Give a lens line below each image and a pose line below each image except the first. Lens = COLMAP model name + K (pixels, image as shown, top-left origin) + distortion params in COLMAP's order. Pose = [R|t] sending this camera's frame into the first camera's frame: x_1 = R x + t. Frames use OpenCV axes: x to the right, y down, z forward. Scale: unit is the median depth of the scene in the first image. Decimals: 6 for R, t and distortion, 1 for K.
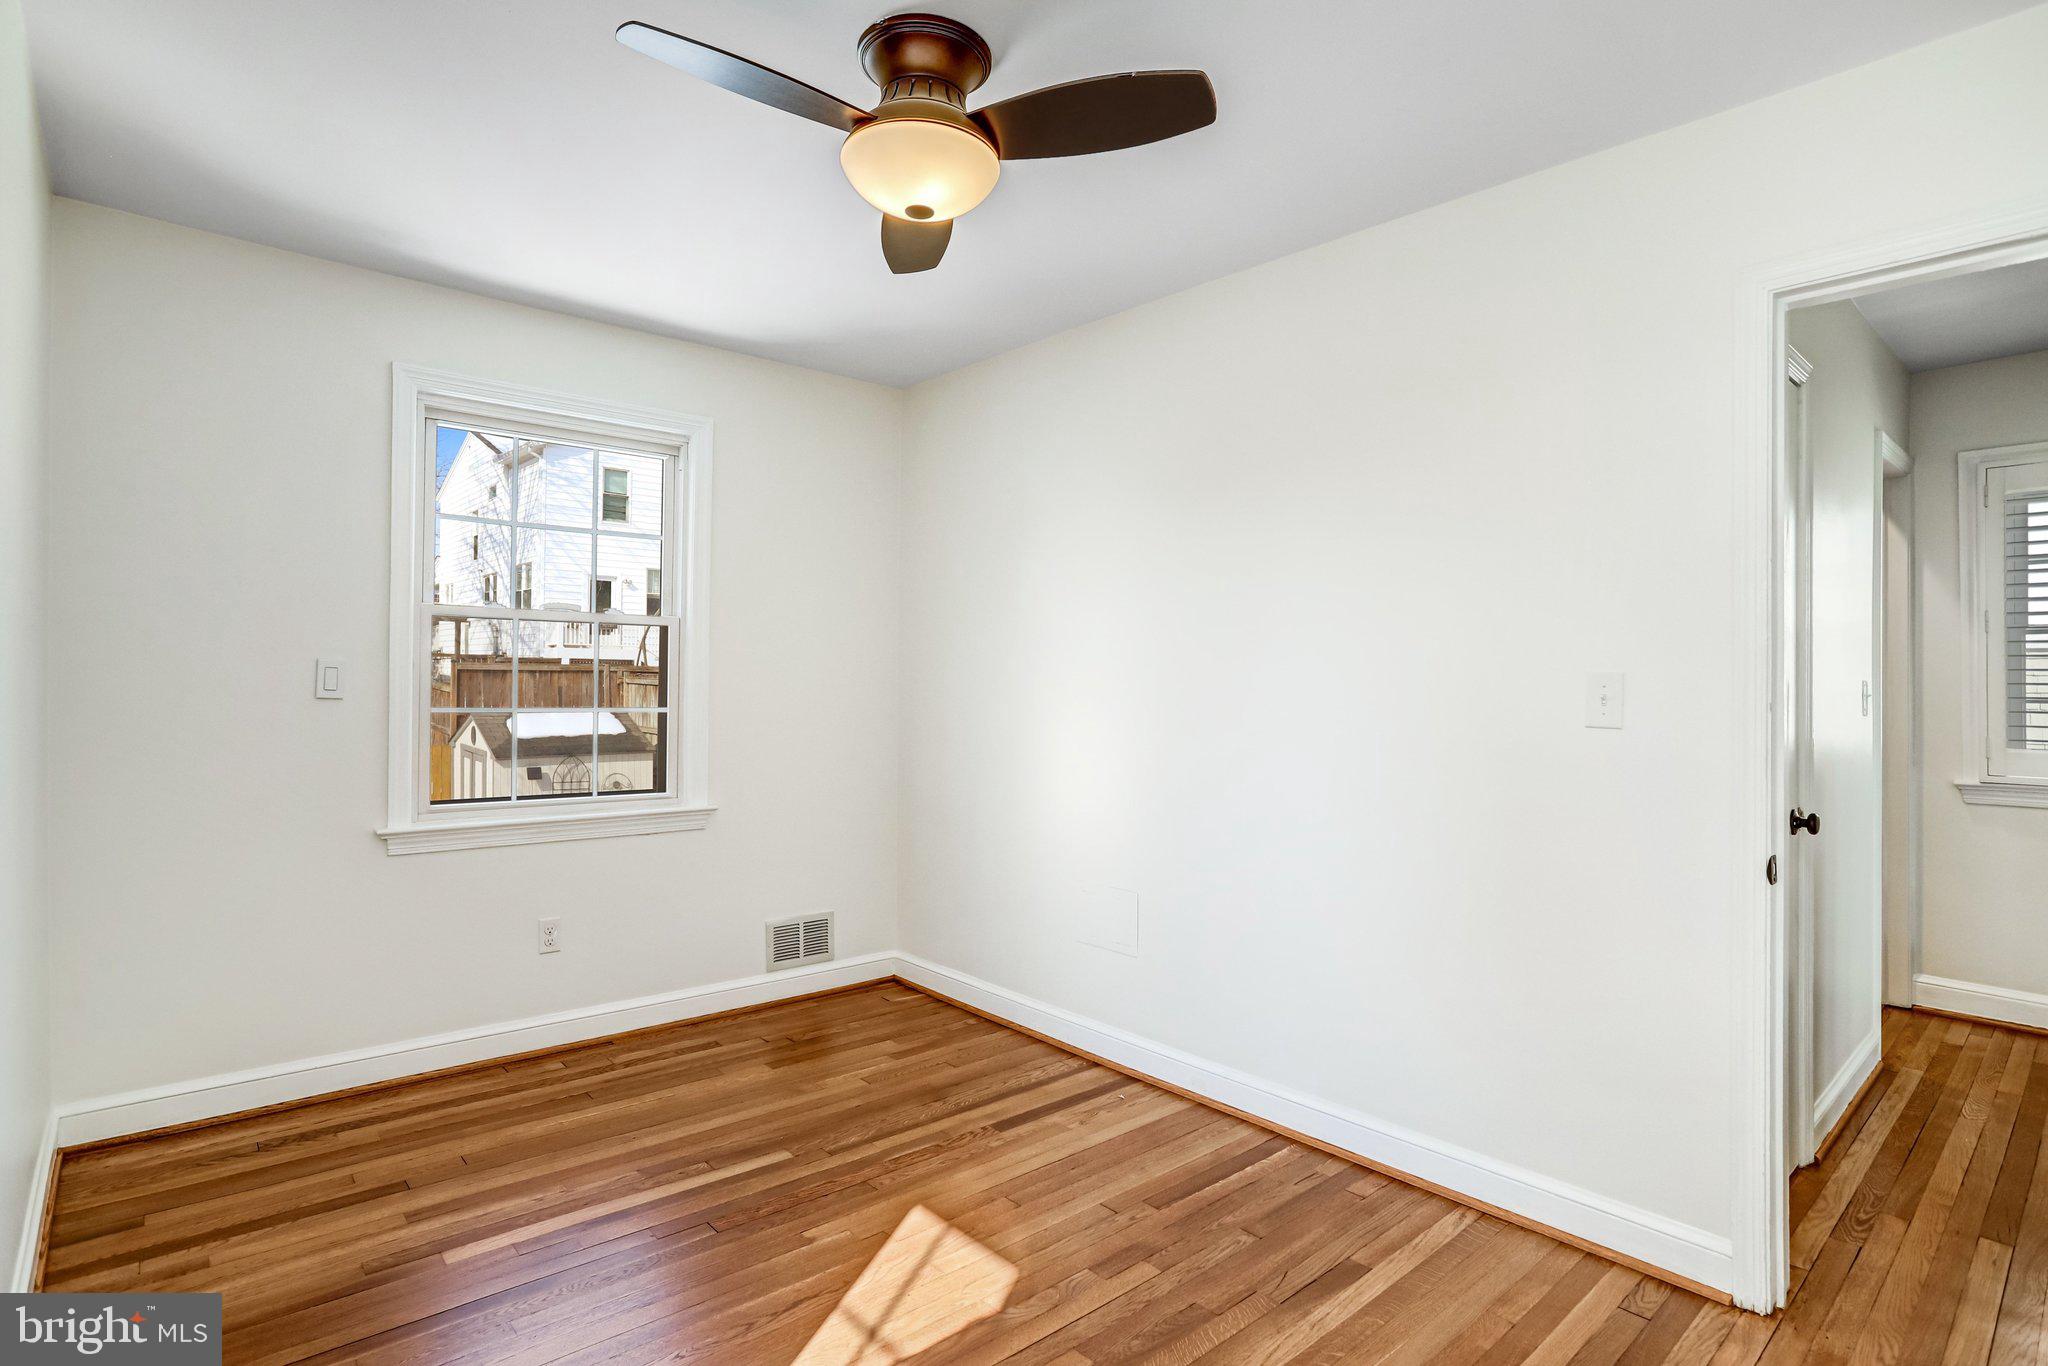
lens RADIAL K [[1053.2, 0, 1048.2], [0, 1053.2, 678.8], [0, 0, 1]] dist [-0.053623, 0.030527]
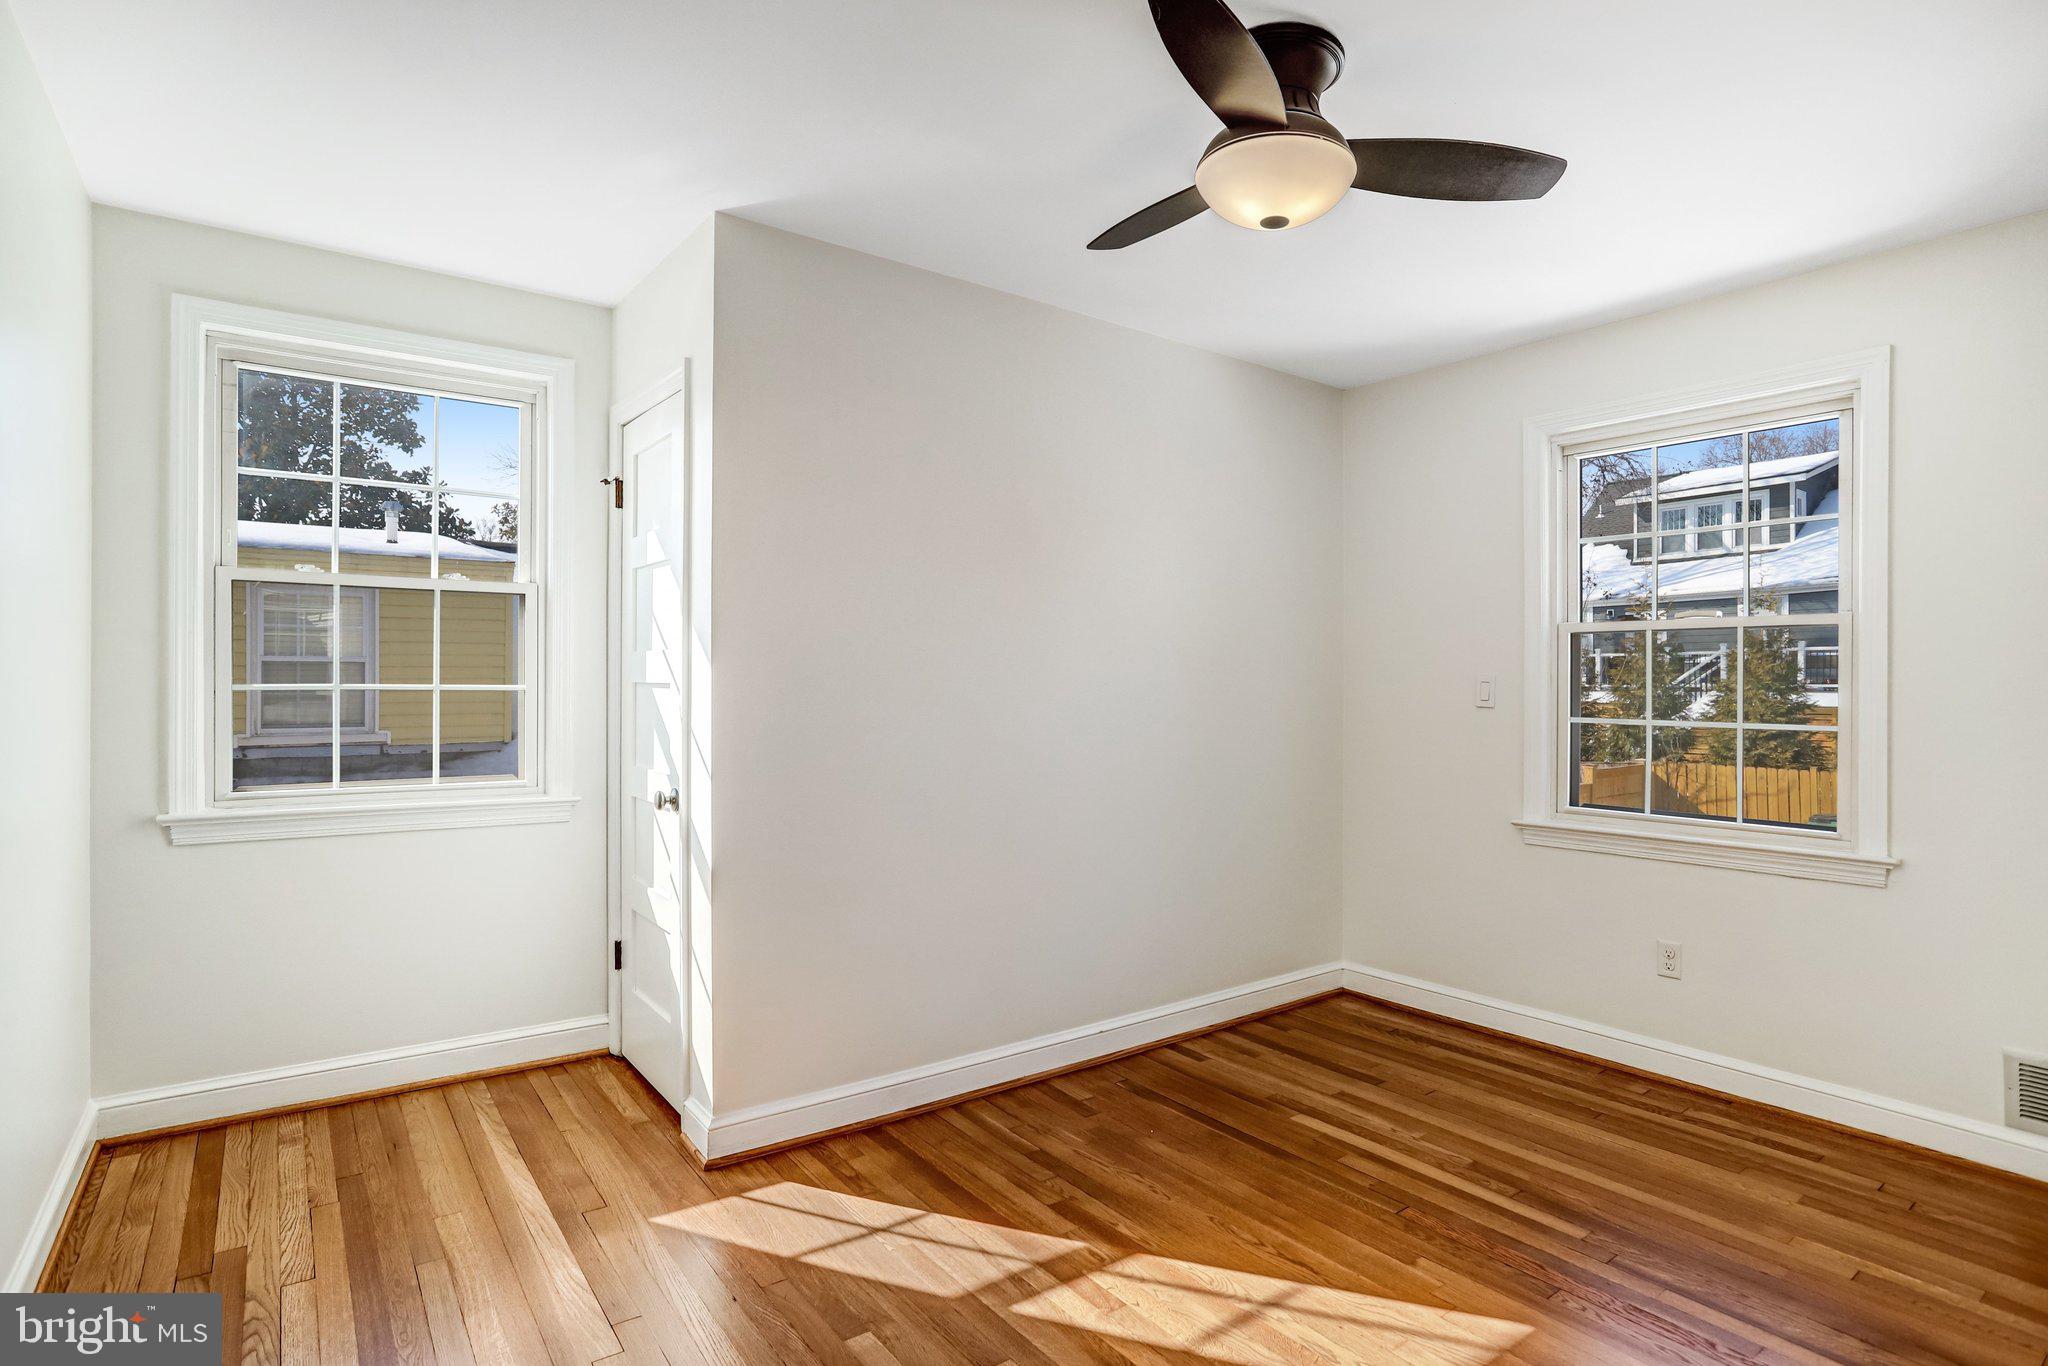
lens RADIAL K [[1029.2, 0, 996.8], [0, 1029.2, 675.5], [0, 0, 1]] dist [-0.053082, 0.035974]
pose [[-0.093299, -0.023051, -0.995371, 0.588179], [-0.004999, 0.999730, -0.022683, 0.012064], [0.995626, 0.002859, -0.093389, 0.542778]]
